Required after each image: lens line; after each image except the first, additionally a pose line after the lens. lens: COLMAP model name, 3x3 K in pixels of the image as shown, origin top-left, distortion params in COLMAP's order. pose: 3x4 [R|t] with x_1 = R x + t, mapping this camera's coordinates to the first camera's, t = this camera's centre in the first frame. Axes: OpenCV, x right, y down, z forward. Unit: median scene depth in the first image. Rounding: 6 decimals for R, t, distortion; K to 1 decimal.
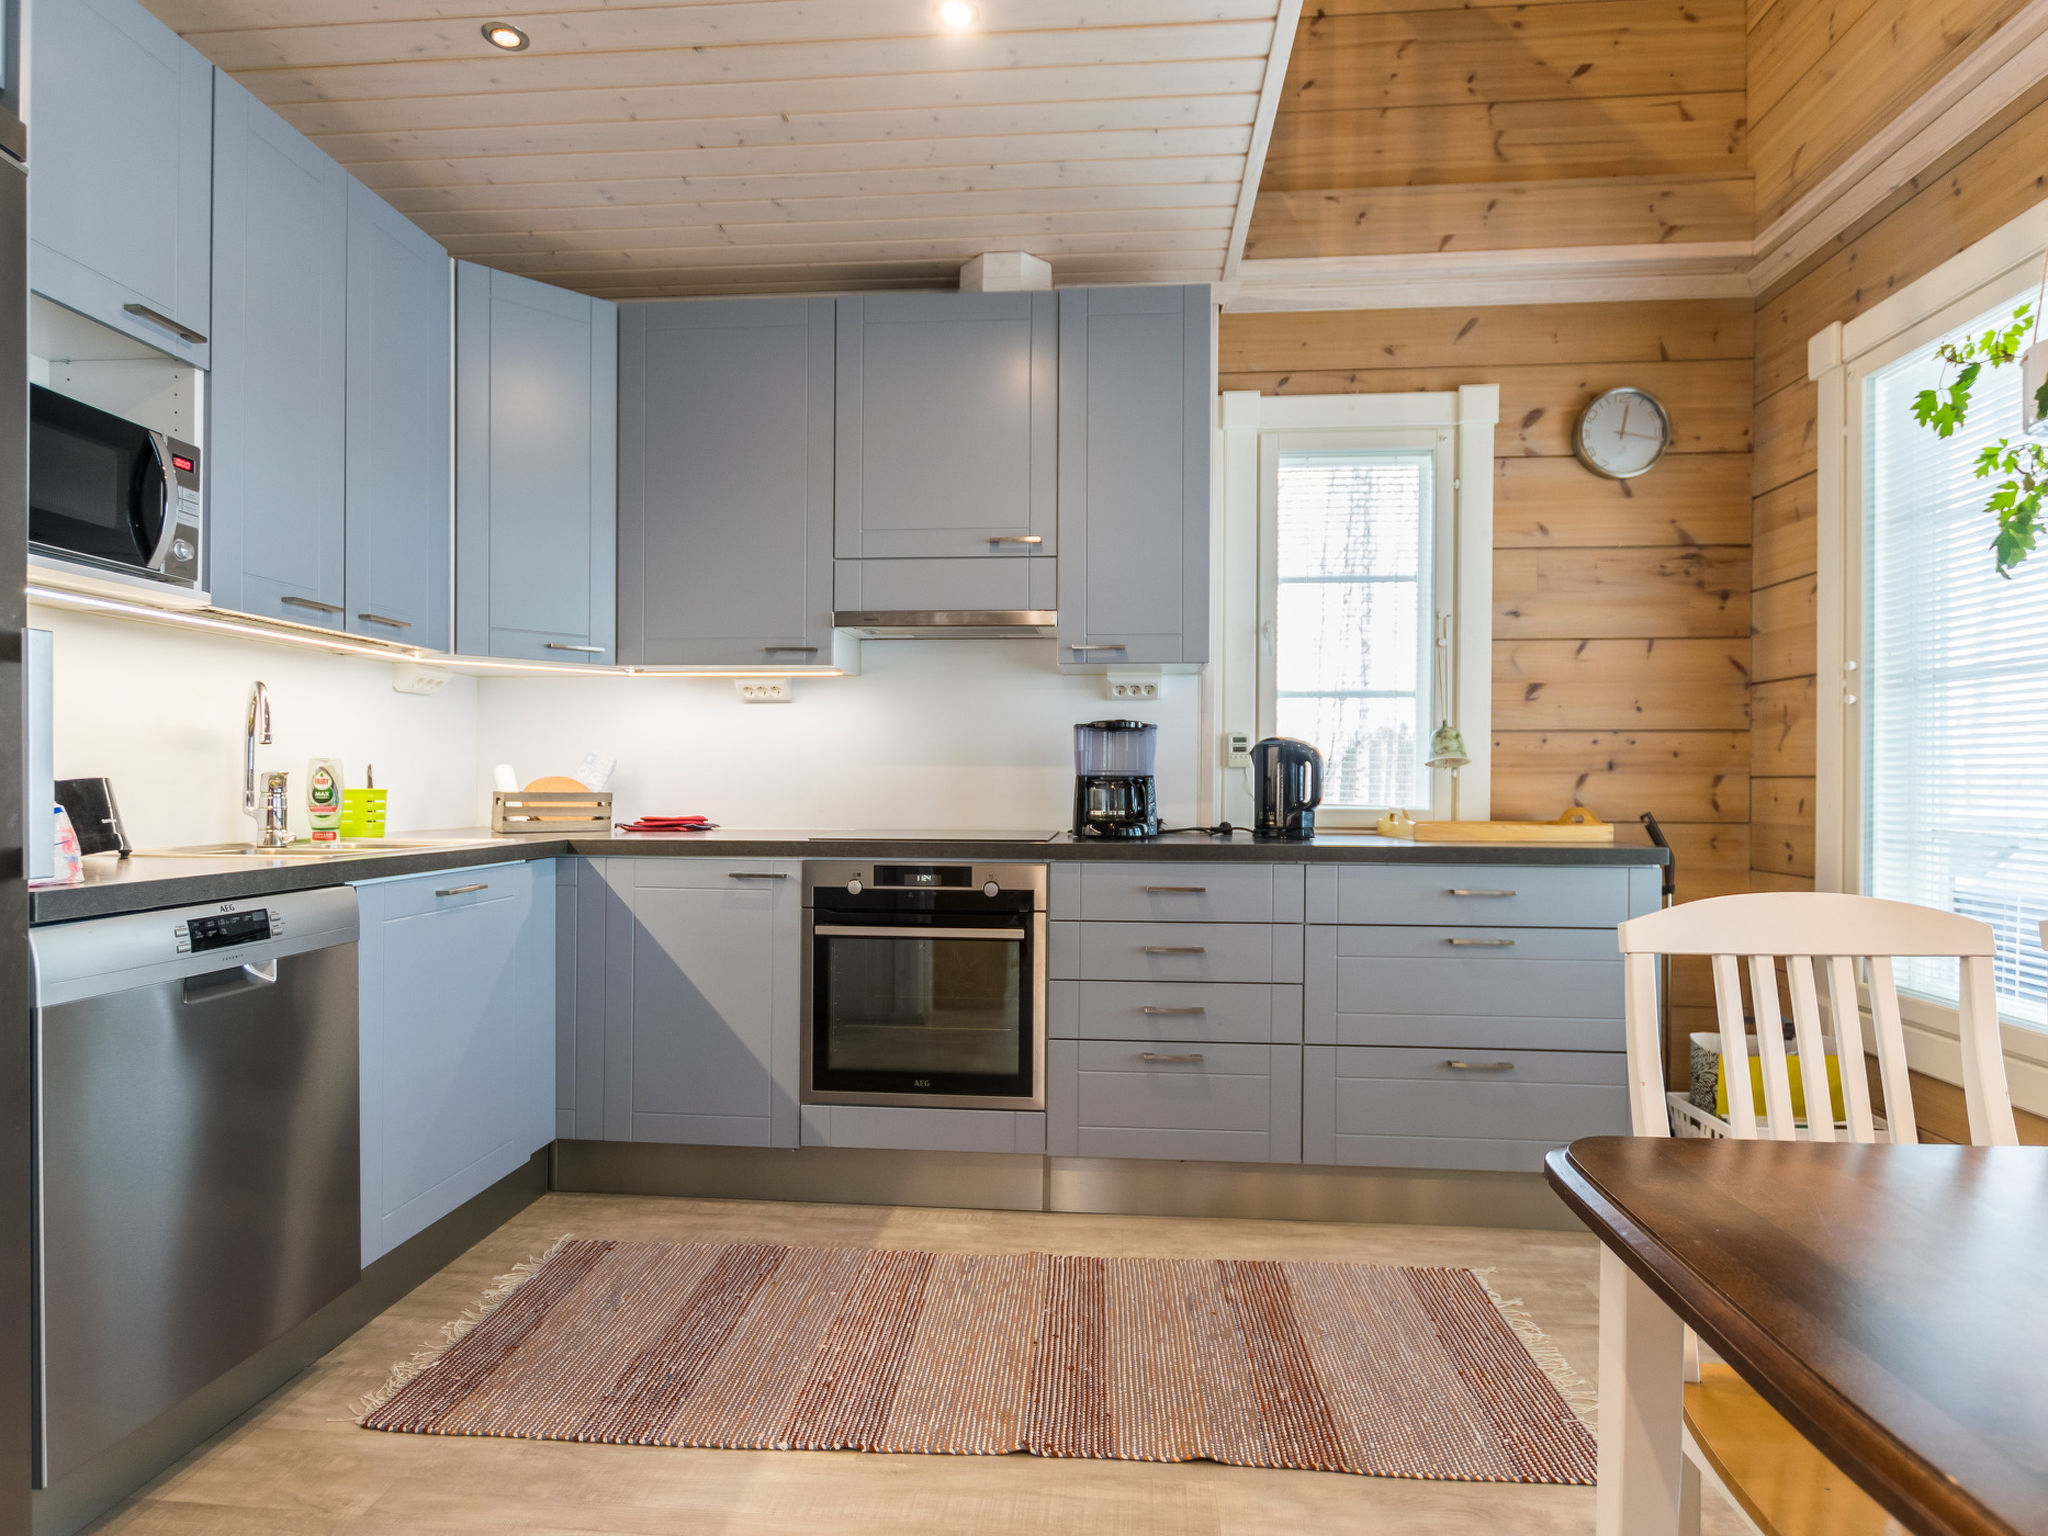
lens RADIAL K [[1071.3, 0, 1023.7], [0, 1071.3, 792.2], [0, 0, 1]] dist [0.003765, -0.004255]
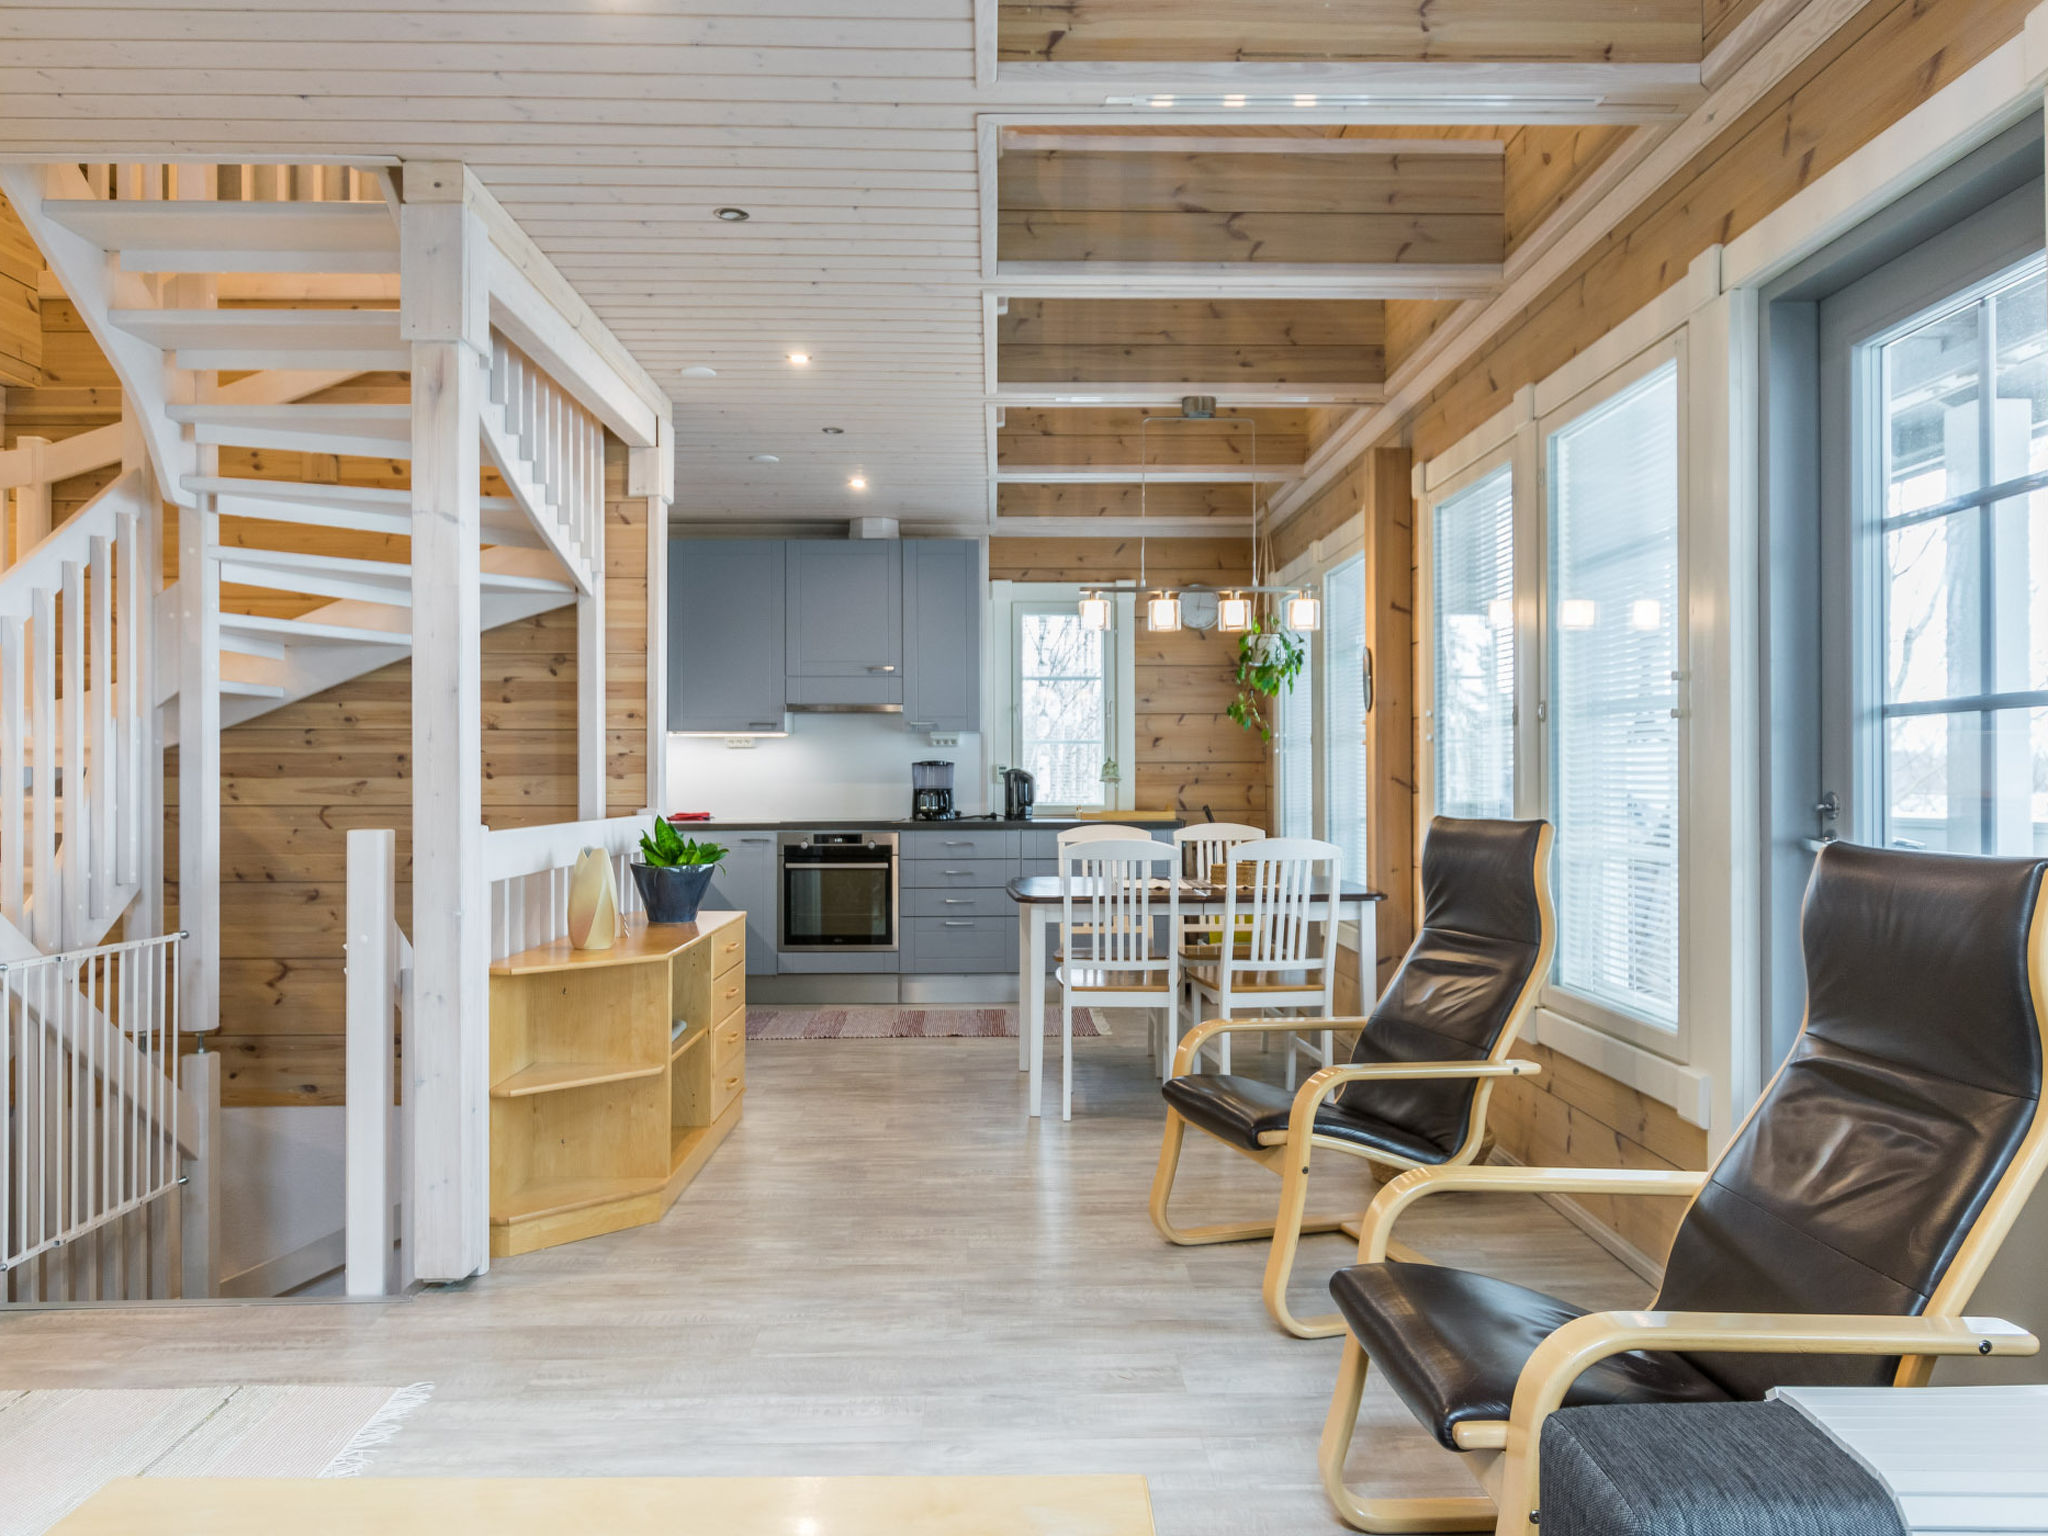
lens RADIAL K [[1460.3, 0, 1024.0], [0, 1460.3, 768.0], [0, 0, 1]] dist [-0.001051, -0.000975]
pose [[0.993919, -0.006933, 0.109891, -0.040279], [0.008822, 0.999821, -0.016713, -0.007131], [-0.109756, 0.017580, 0.993803, -1.588641]]
